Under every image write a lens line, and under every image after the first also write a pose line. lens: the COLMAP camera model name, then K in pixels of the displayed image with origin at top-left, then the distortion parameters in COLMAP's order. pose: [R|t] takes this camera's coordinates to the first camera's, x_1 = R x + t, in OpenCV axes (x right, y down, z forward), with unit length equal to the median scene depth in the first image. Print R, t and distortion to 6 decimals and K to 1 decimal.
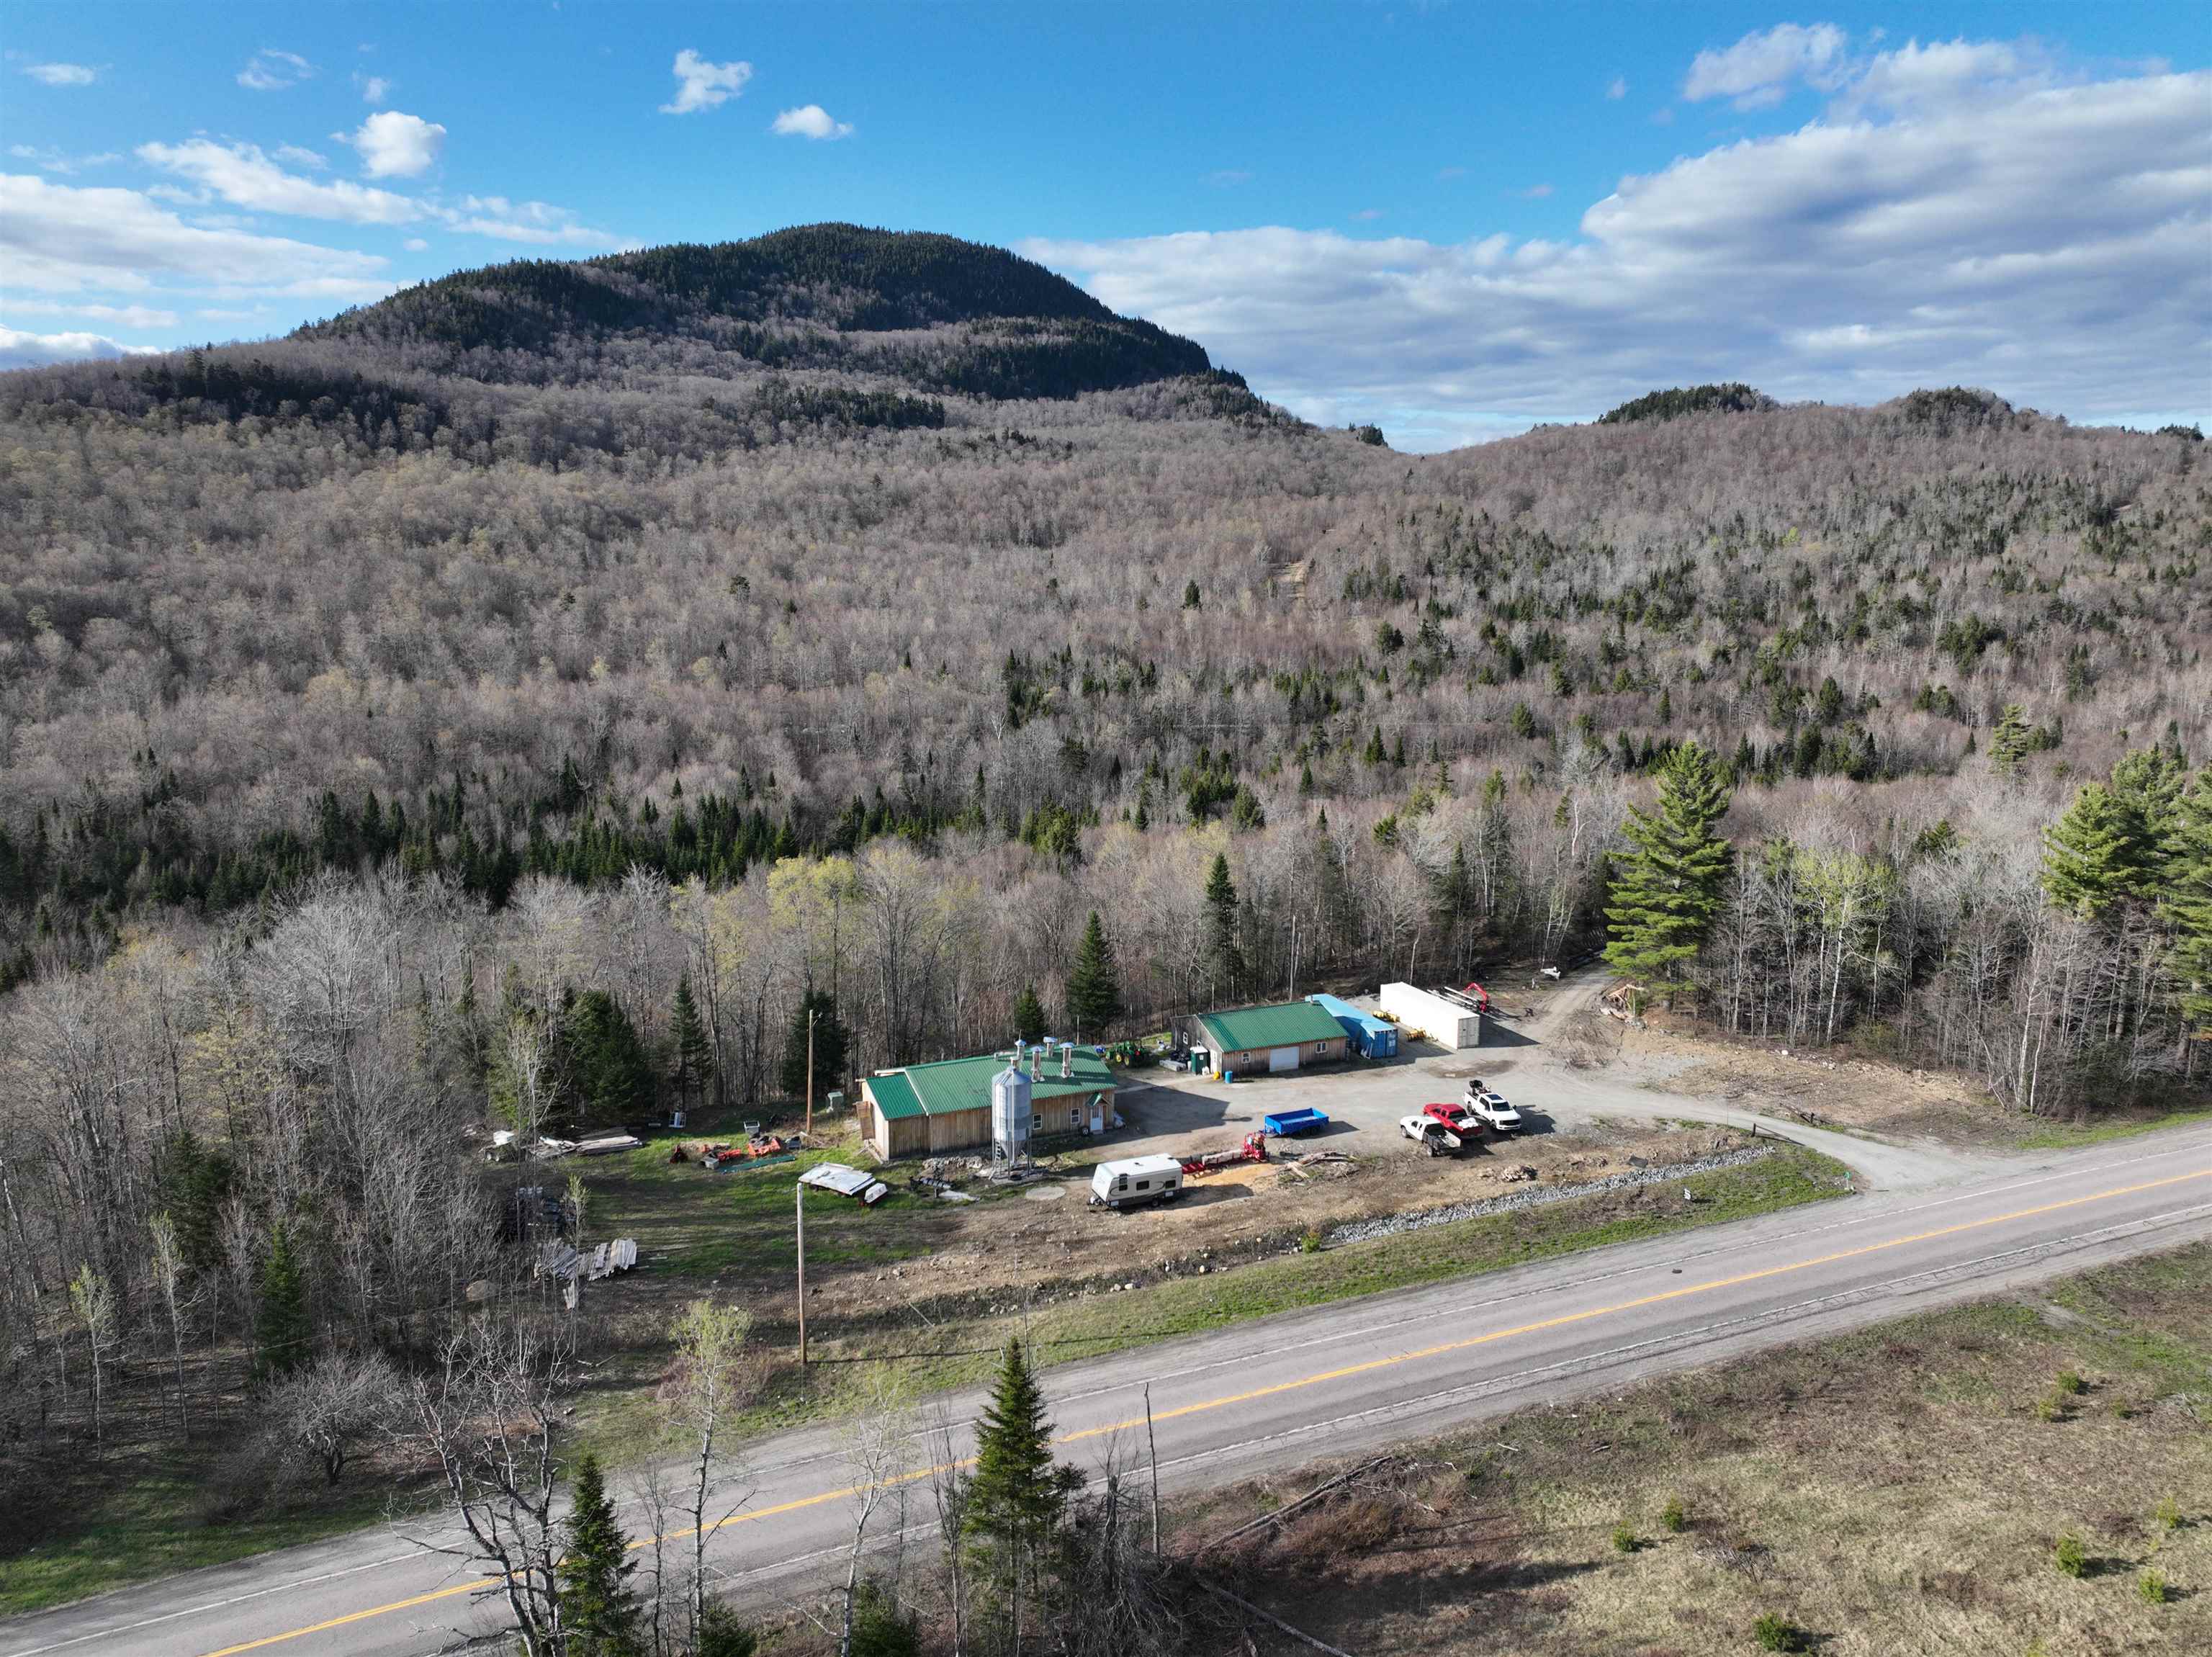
lens RADIAL K [[1550.9, 0, 1106.0], [0, 1550.9, 828.5], [0, 0, 1]] dist [-0.012296, 0.028278]
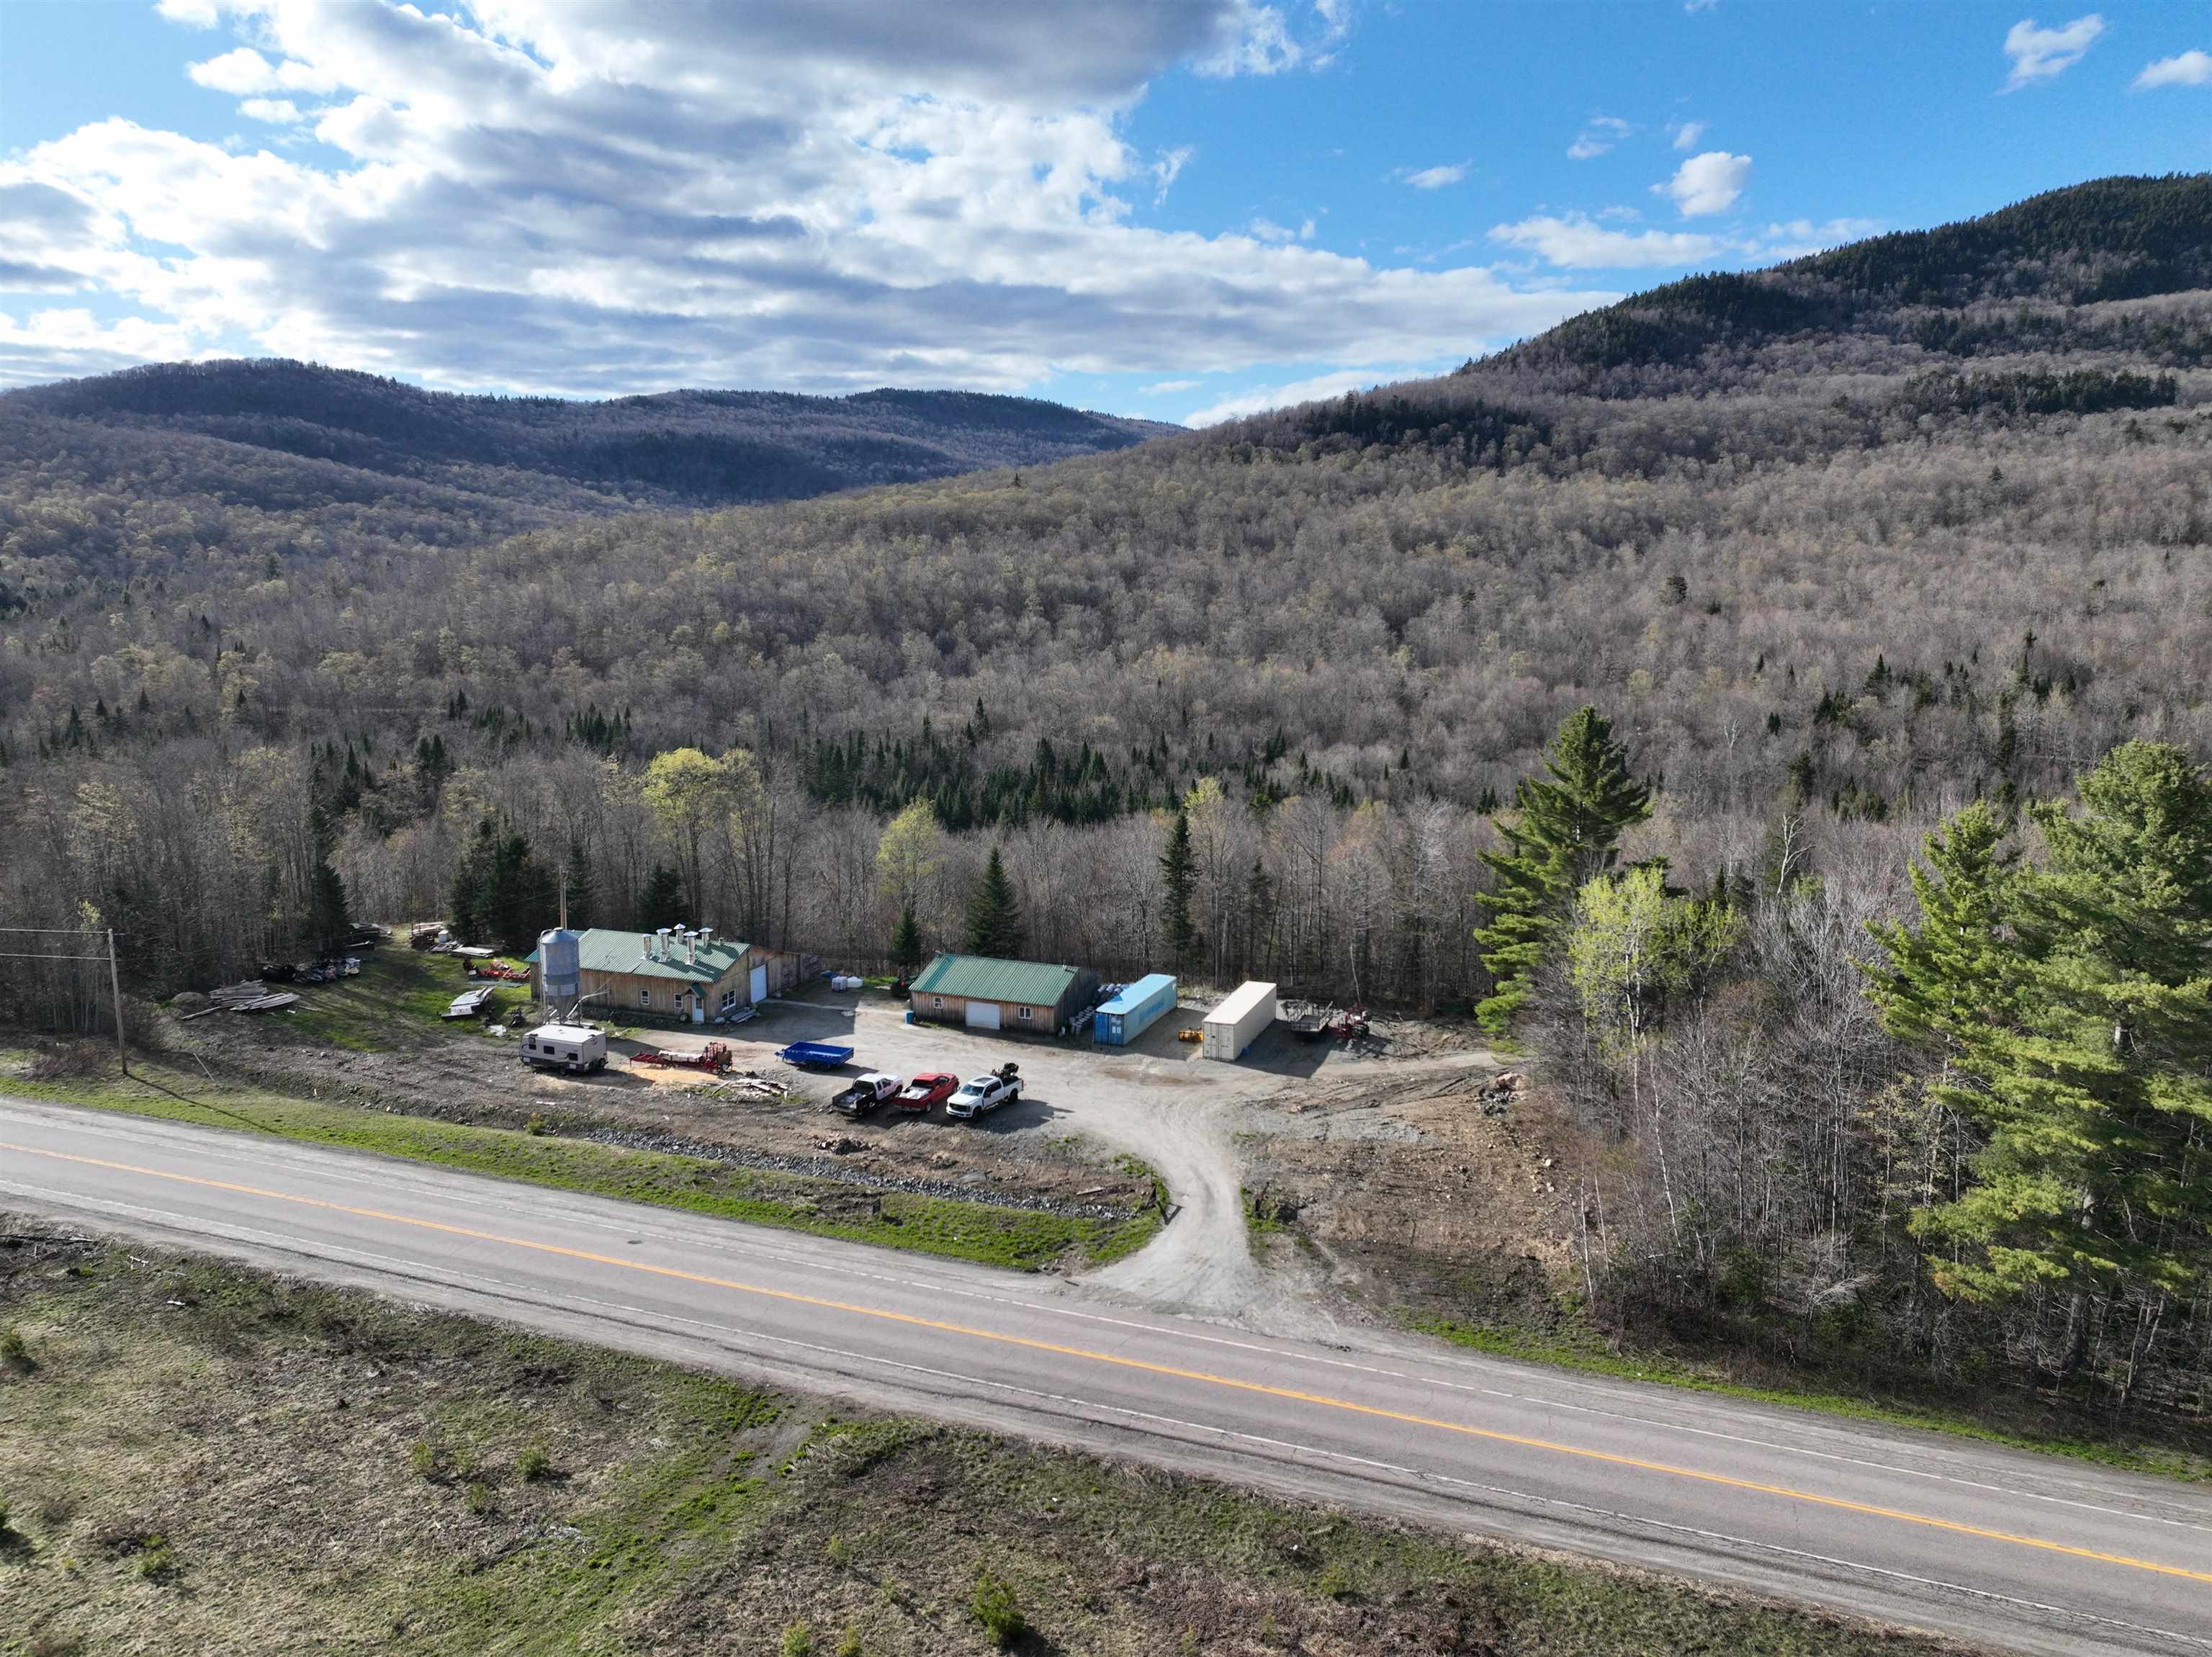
lens RADIAL K [[1550.9, 0, 1106.0], [0, 1550.9, 828.5], [0, 0, 1]] dist [-0.012296, 0.028278]
pose [[0.709691, 0.107711, -0.696231, 0.094269], [-0.119645, 0.992315, 0.031558, 0.000406], [0.694280, 0.060905, 0.717124, 0.047384]]
